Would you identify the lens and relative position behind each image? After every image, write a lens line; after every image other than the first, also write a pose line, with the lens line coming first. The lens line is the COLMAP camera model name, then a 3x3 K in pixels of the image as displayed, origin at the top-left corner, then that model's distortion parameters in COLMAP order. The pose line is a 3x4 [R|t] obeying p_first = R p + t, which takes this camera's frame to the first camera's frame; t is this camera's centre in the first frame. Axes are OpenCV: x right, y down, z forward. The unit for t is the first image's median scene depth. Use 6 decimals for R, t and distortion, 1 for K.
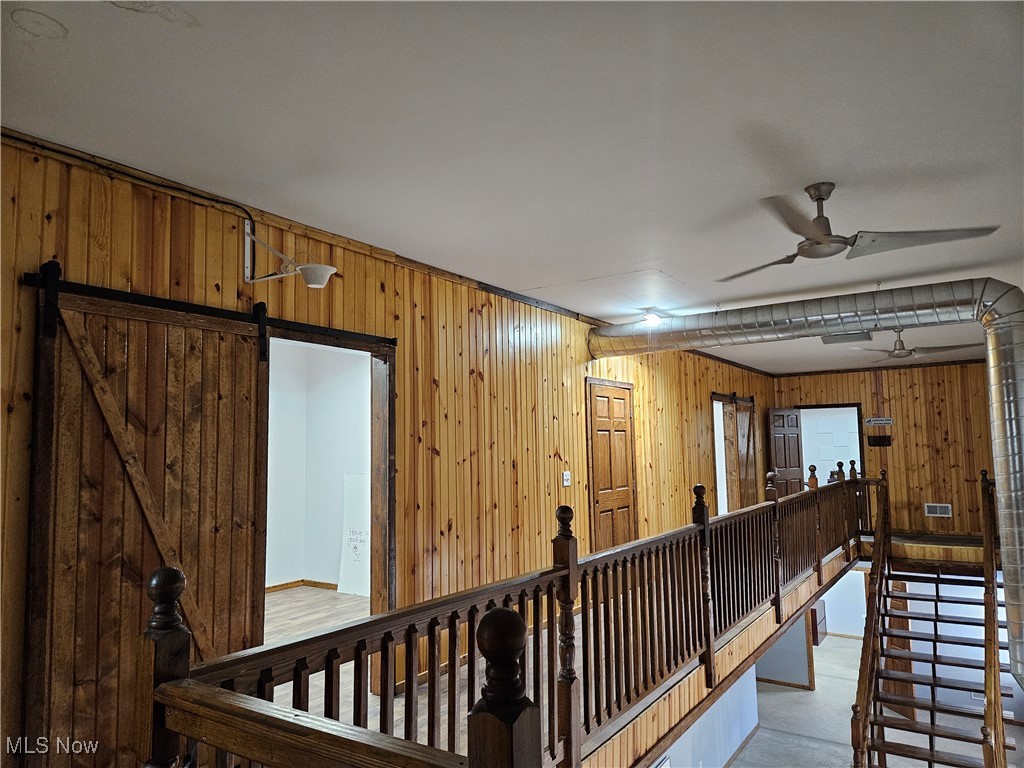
lens RADIAL K [[679.2, 0, 512.0], [0, 679.2, 384.0], [0, 0, 1]] dist [0.048201, 0.000426]
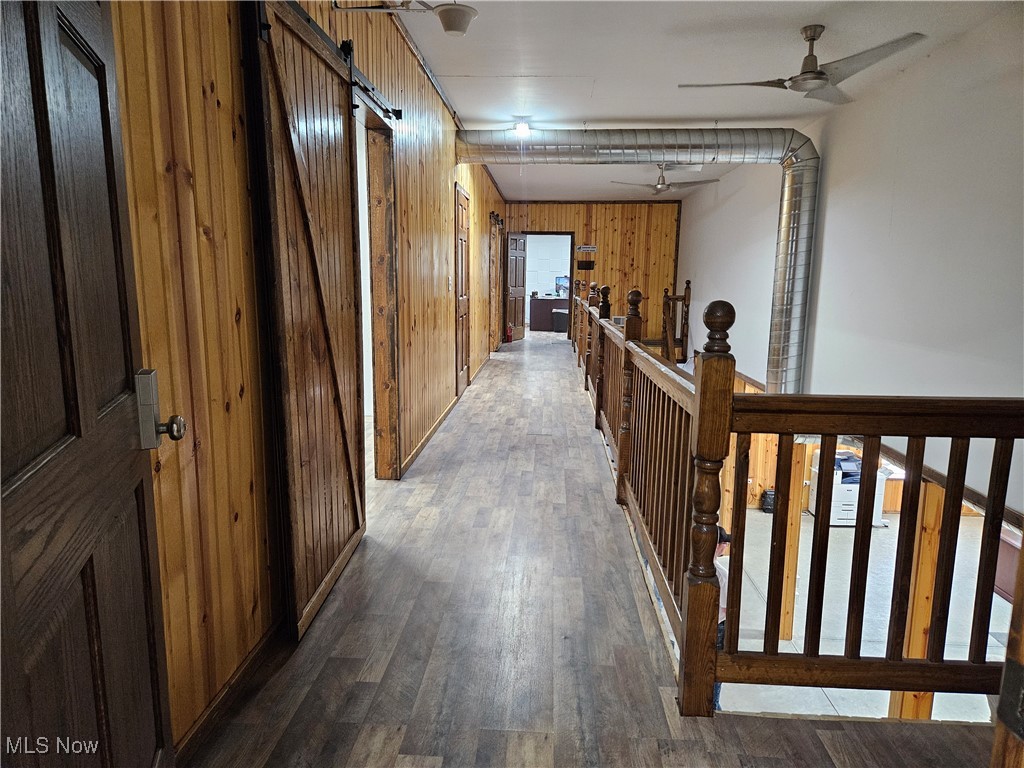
lens RADIAL K [[680.2, 0, 512.0], [0, 680.2, 384.0], [0, 0, 1]] dist [0.004005, -0.000423]
pose [[0.870240, -0.051453, 0.489934, -0.164629], [-0.072122, 0.970508, 0.230029, 0.021256], [-0.487321, -0.235515, 0.840863, 0.029462]]
